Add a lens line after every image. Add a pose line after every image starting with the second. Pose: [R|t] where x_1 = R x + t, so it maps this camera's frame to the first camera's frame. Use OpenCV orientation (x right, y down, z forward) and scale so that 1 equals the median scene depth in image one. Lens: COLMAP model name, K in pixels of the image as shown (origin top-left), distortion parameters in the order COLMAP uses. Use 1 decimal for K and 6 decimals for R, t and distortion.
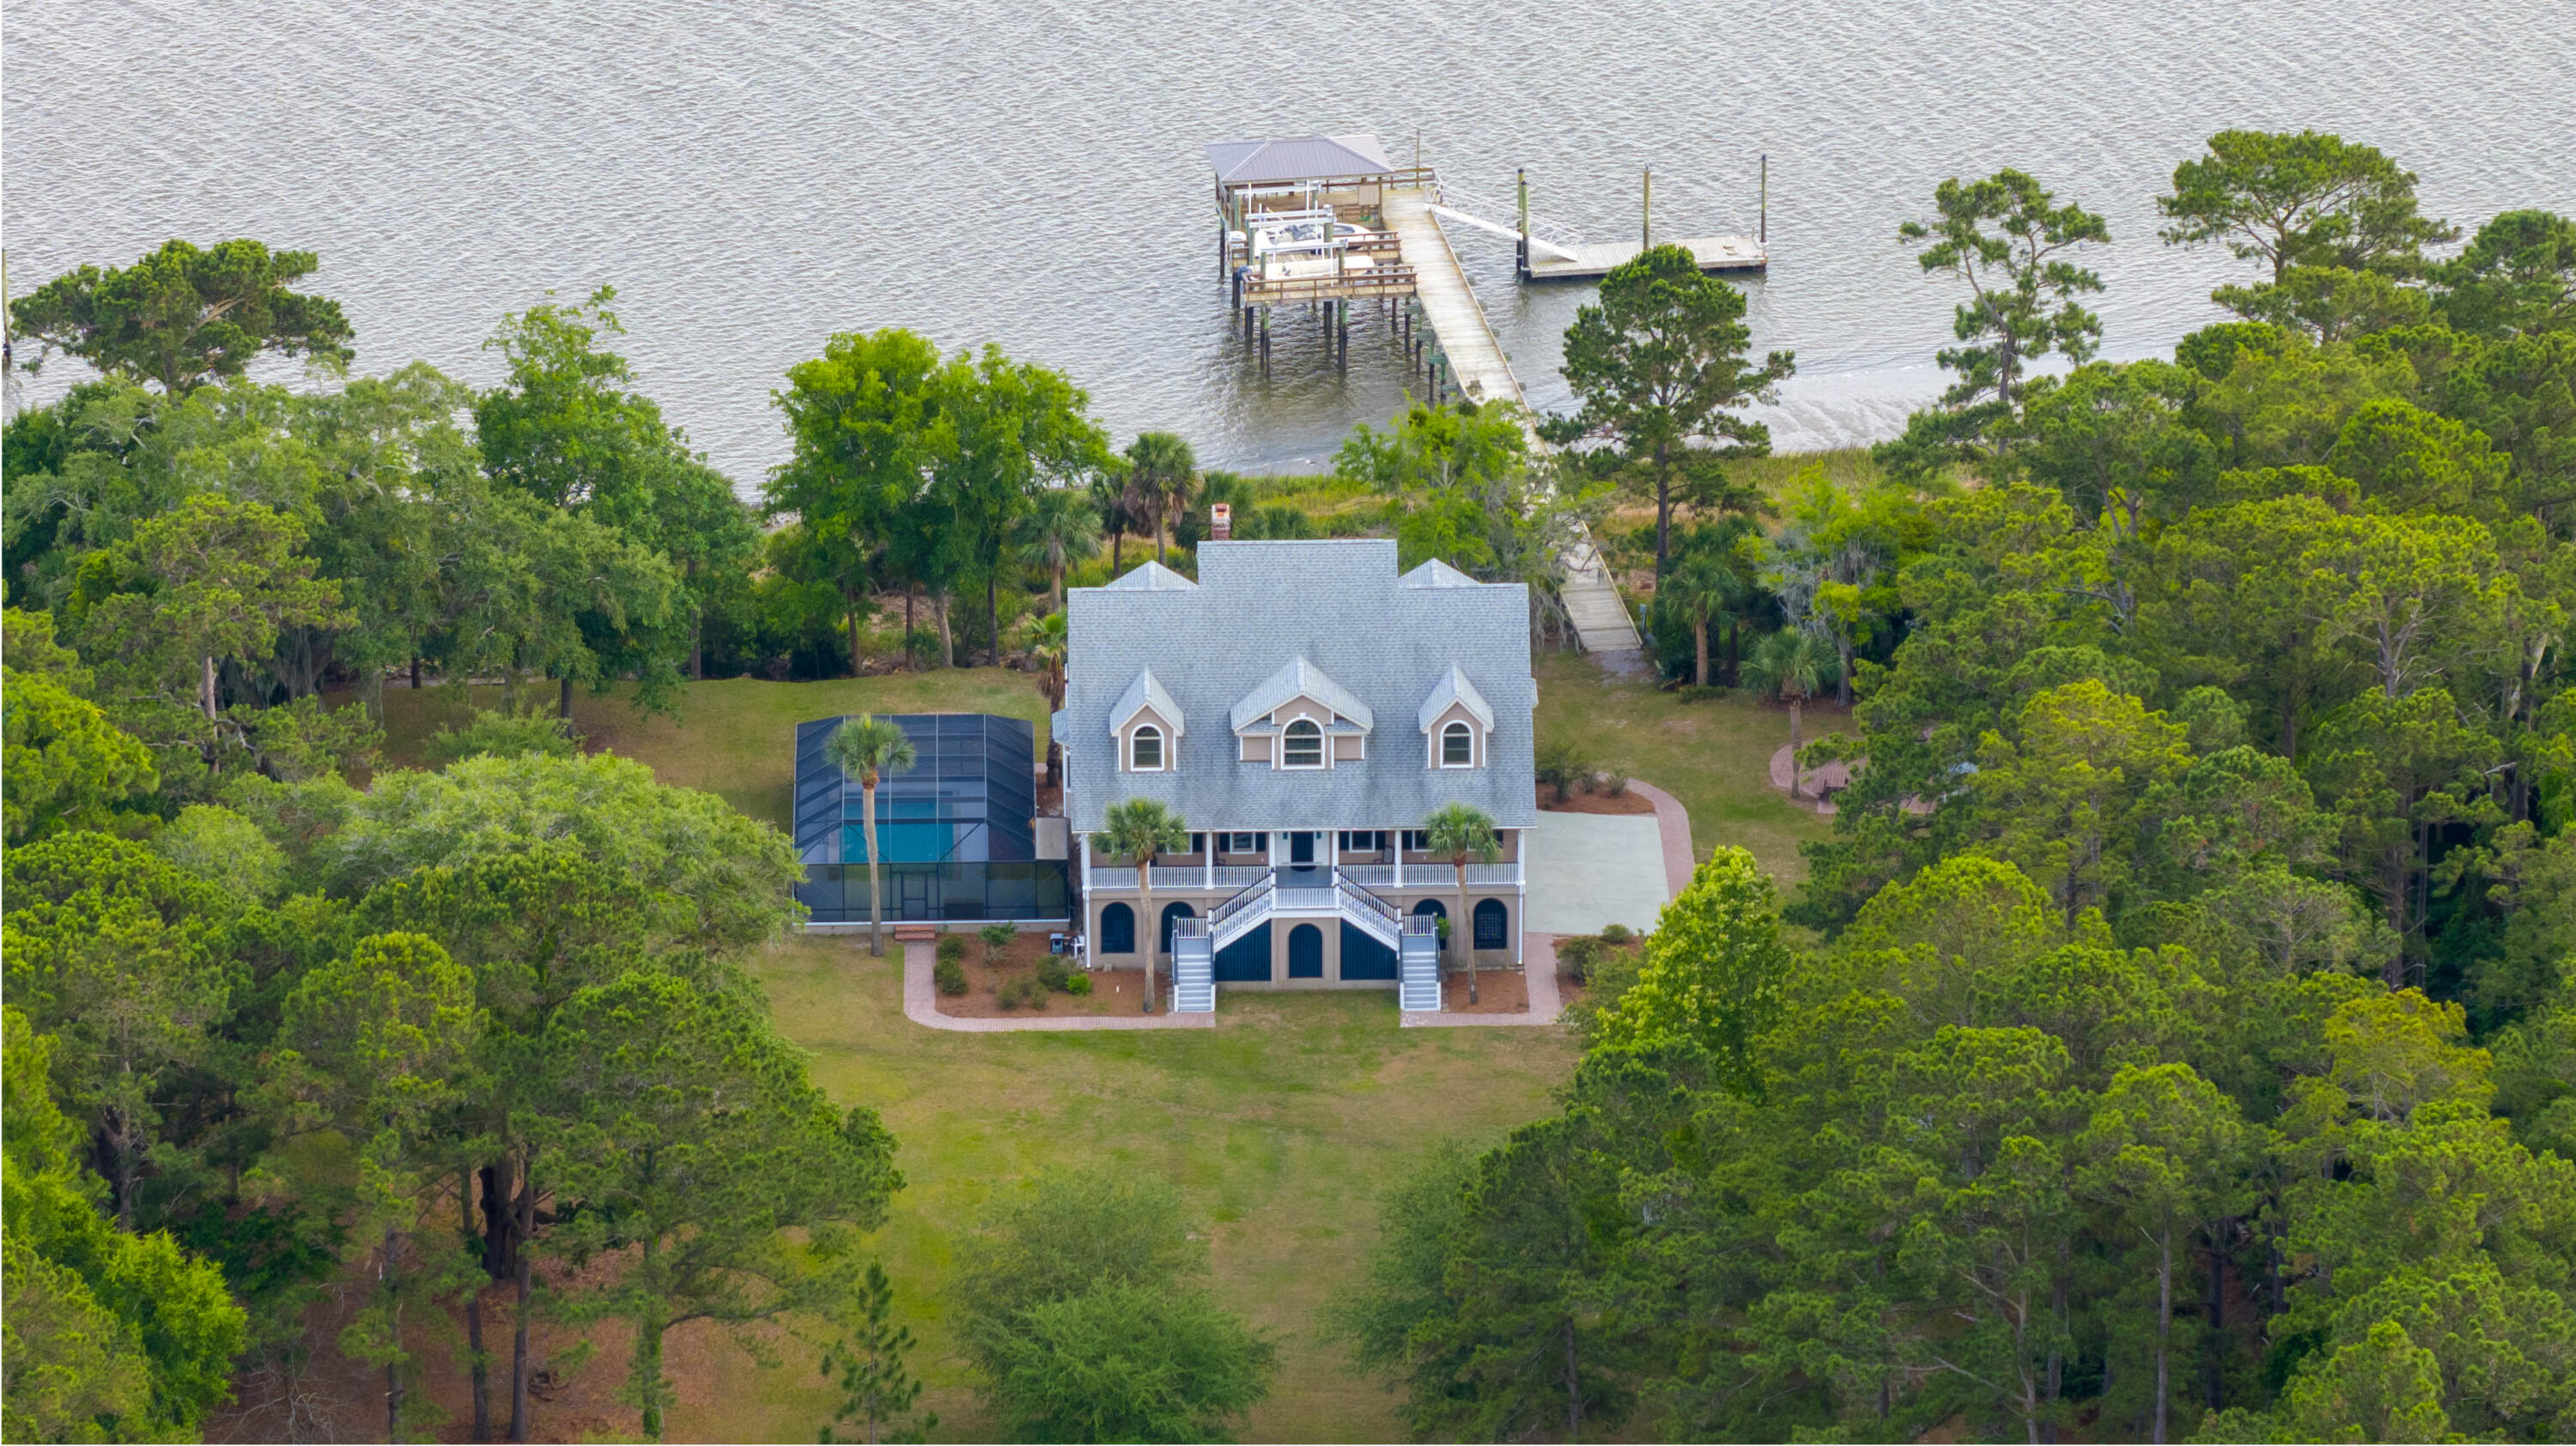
lens RADIAL K [[12599.6, 0, 1288.0], [0, 12599.6, 723.0], [0, 0, 1]] dist [-1.242215, 6.209262]
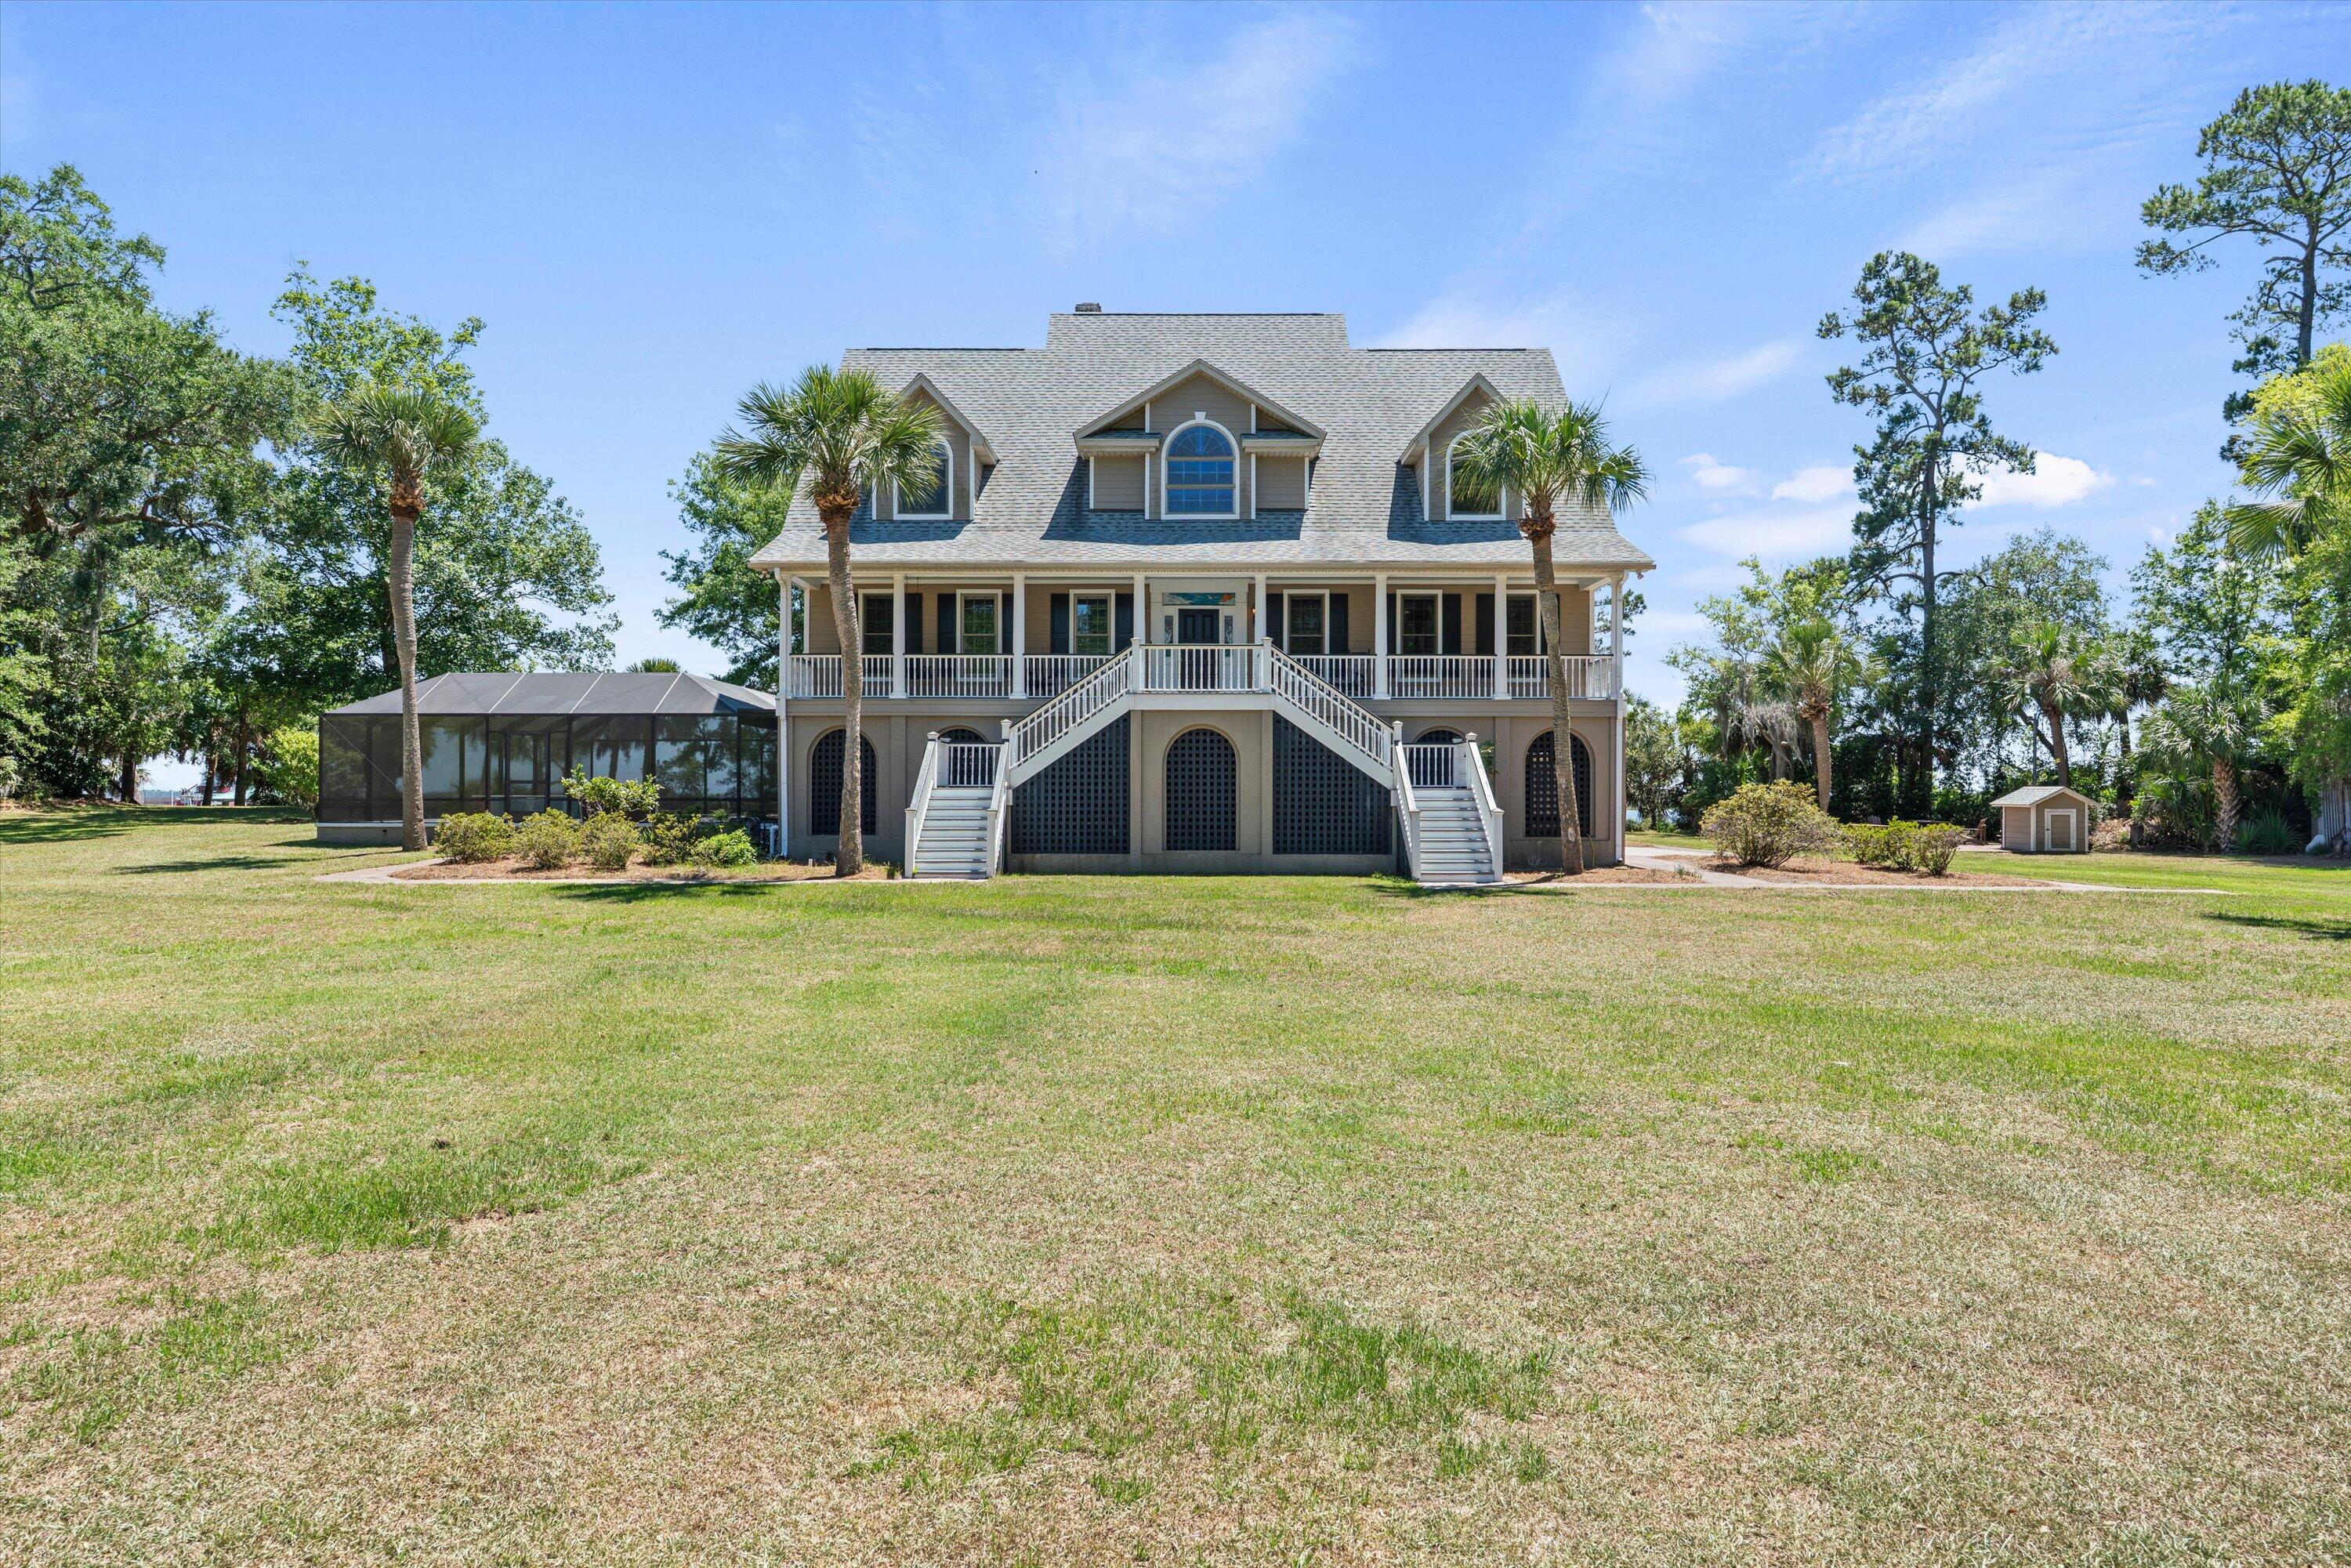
lens RADIAL K [[1440.2, 0, 1175.5], [0, 1440.2, 784.0], [0, 0, 1]] dist [-0.001557, -0.000548]
pose [[0.999476, 0.004691, -0.032015, 0.002164], [-0.016438, 0.925853, -0.377526, 0.038549], [0.027870, 0.377855, 0.925445, 0.941682]]
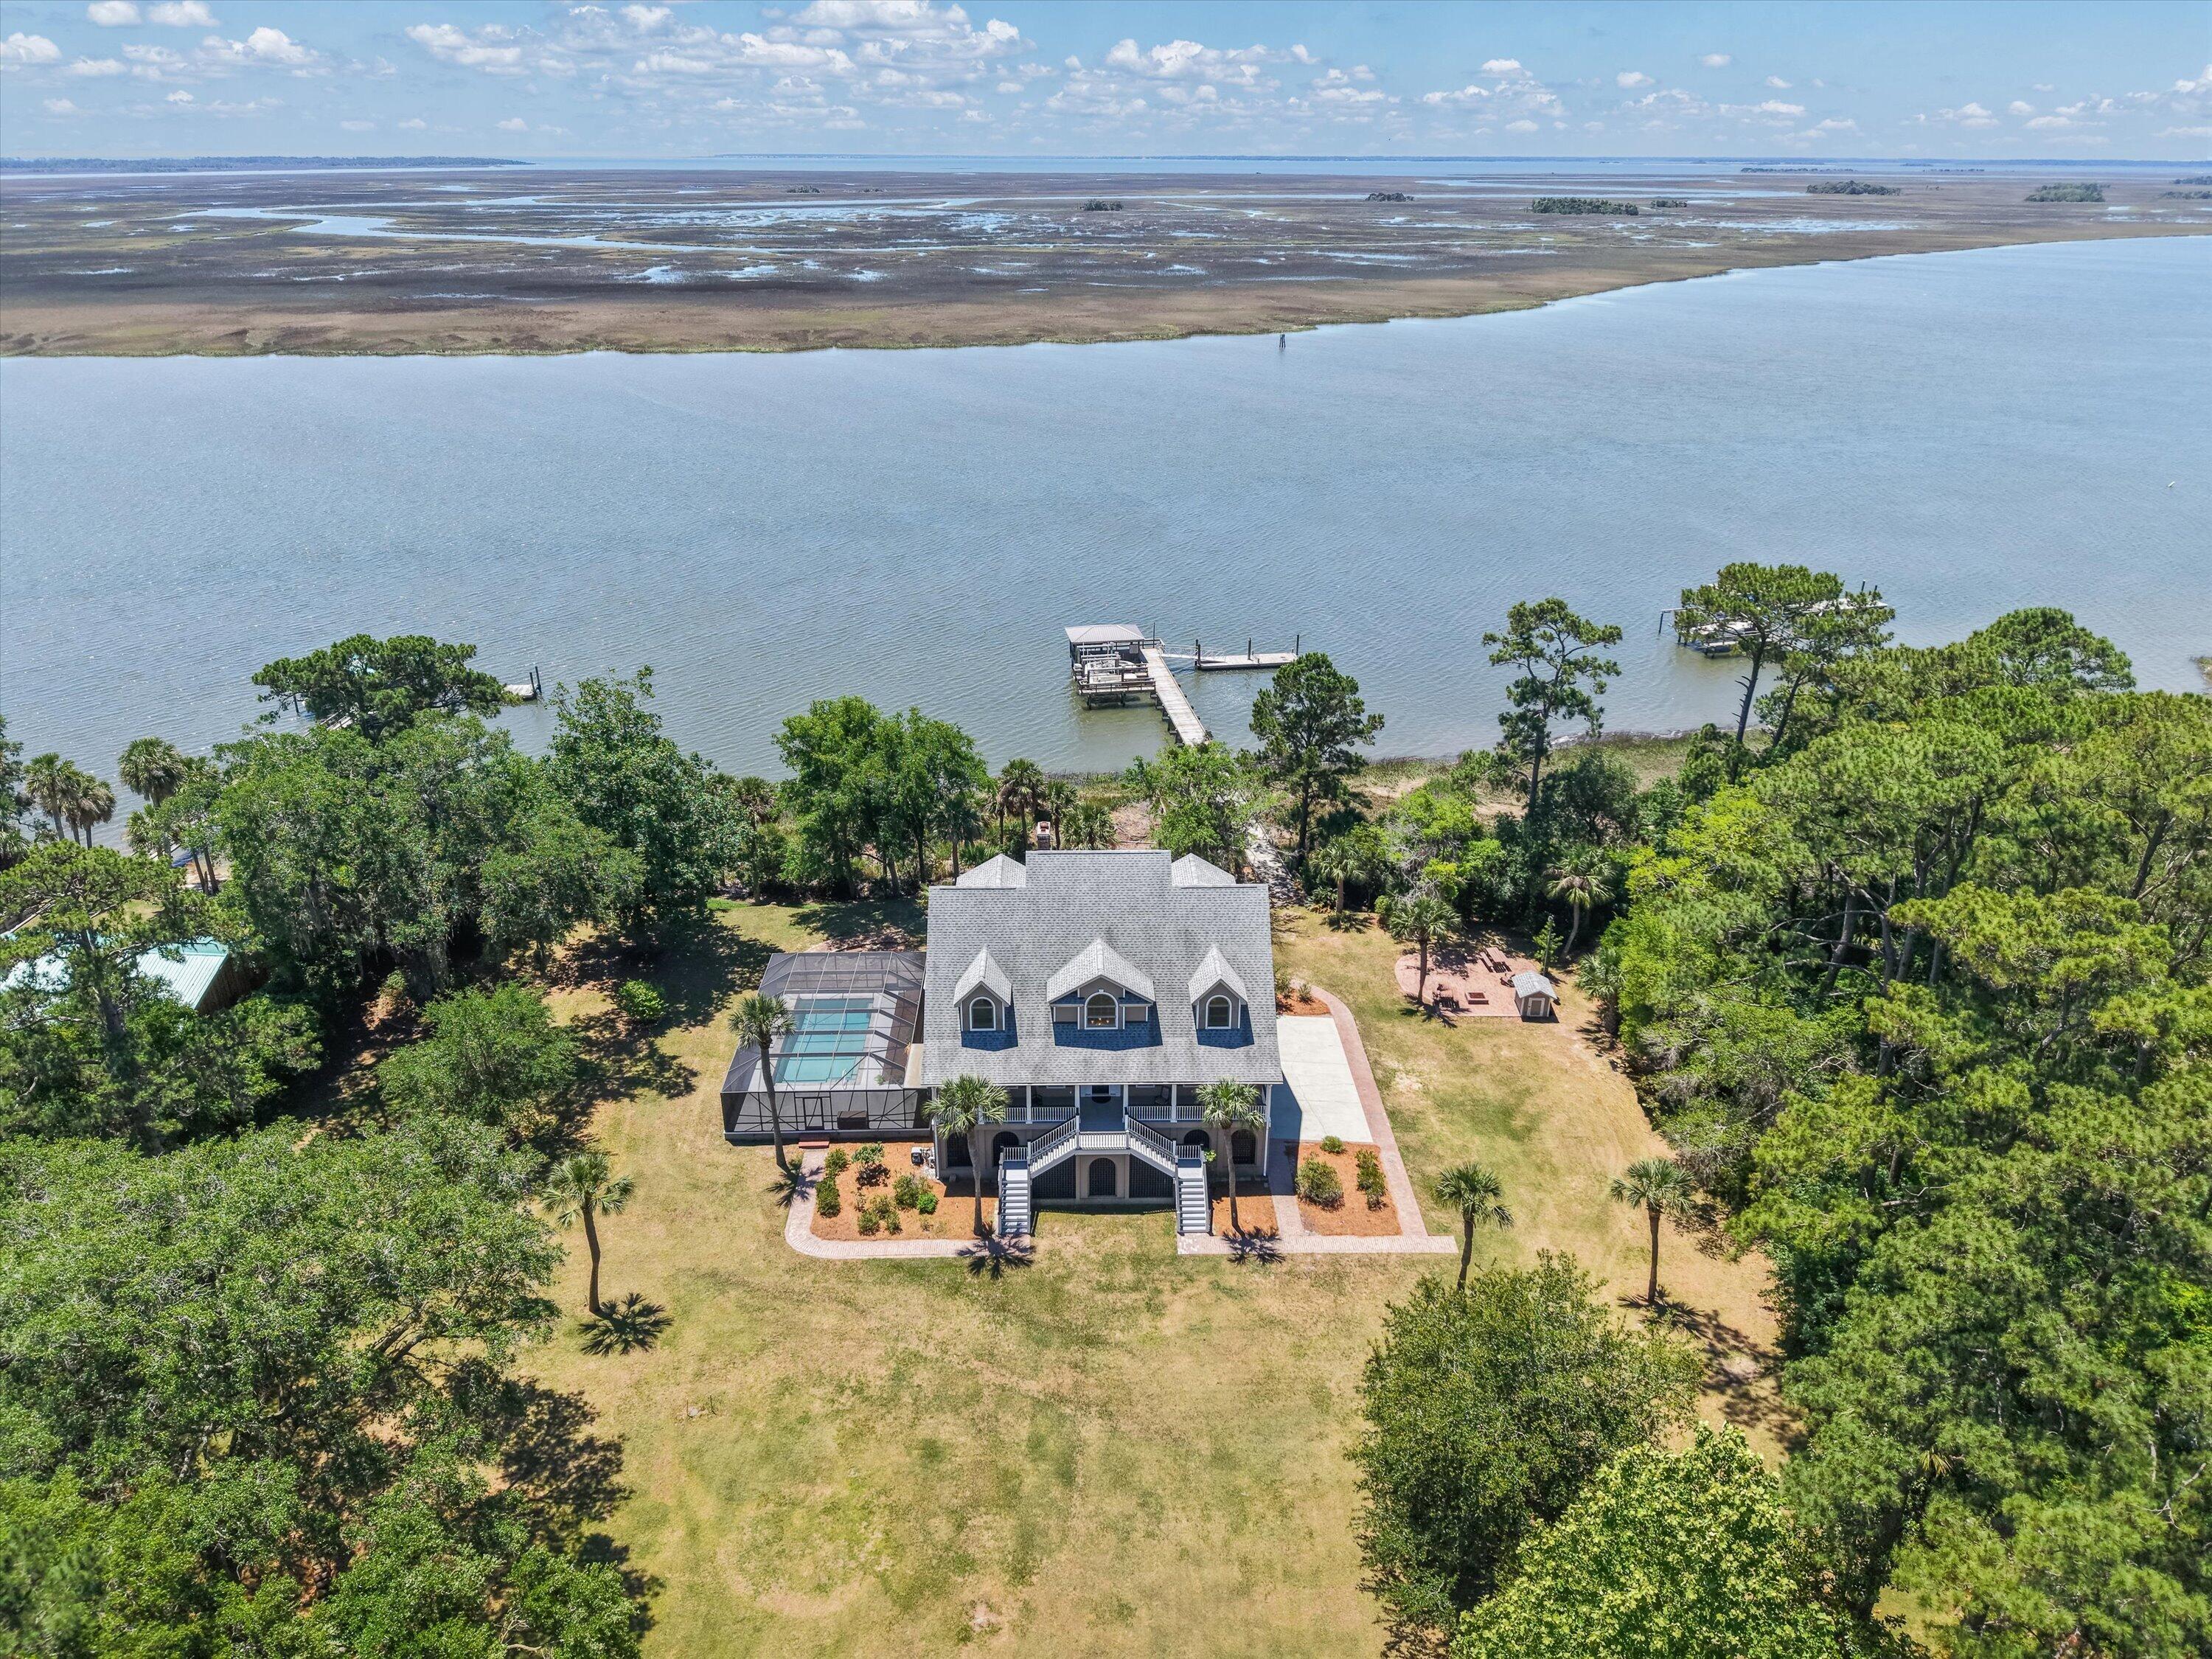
lens RADIAL K [[1498.2, 0, 1088.8], [0, 1498.2, 817.4], [0, 0, 1]] dist [0.005448, -0.004457]
pose [[0.999924, 0.004833, -0.011381, 0.001556], [-0.004414, 0.999321, 0.036581, -0.024175], [0.011550, -0.036528, 0.999266, 0.842200]]
